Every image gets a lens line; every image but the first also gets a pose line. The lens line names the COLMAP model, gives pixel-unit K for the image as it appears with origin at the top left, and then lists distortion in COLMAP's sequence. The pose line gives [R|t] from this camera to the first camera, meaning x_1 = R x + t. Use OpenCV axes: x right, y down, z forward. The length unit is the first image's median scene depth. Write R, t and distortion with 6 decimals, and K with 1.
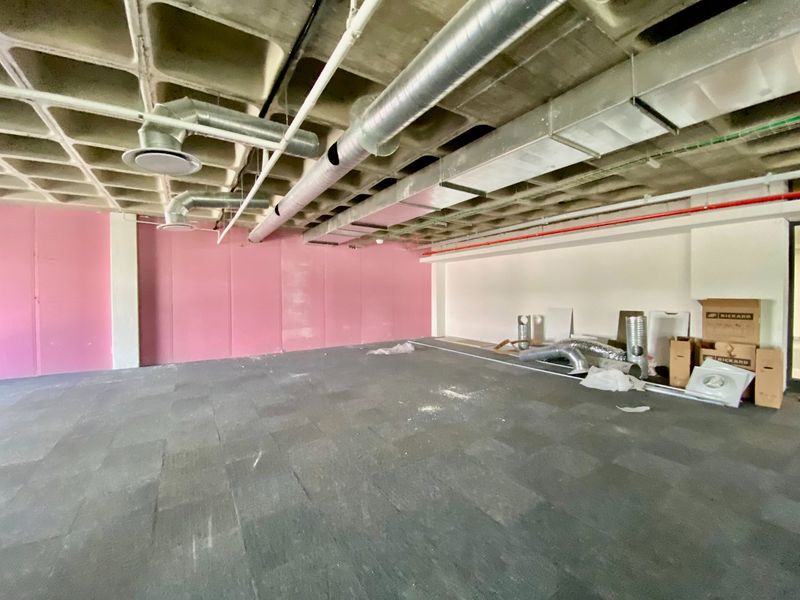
lens RADIAL K [[328.2, 0, 398.8], [0, 328.2, 297.2], [0, 0, 1]] dist [-0.008628, -0.003945]
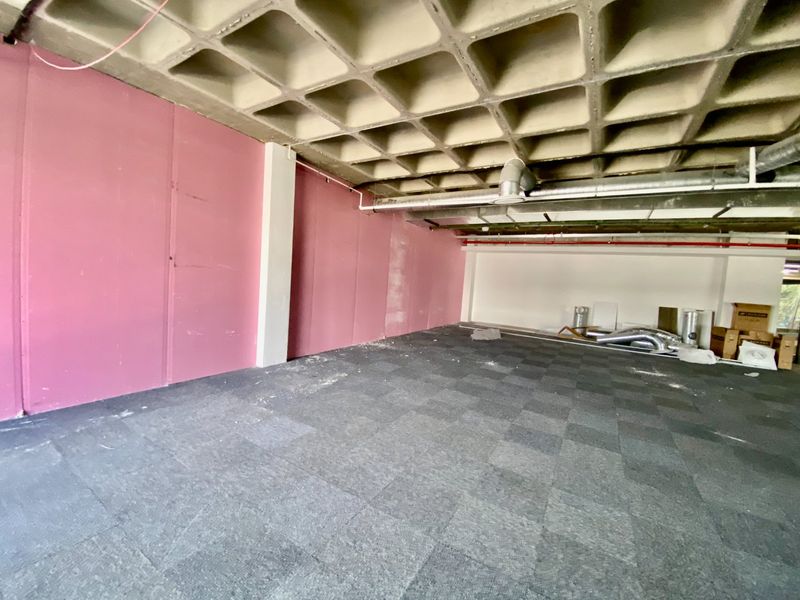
lens RADIAL K [[328.2, 0, 401.2], [0, 328.2, 296.1], [0, 0, 1]] dist [-0.008628, -0.003945]
pose [[0.899020, 0.045254, 0.435562, -0.997627], [-0.068879, 0.996878, 0.038597, 0.020143], [-0.432456, -0.064700, 0.899331, 0.254452]]
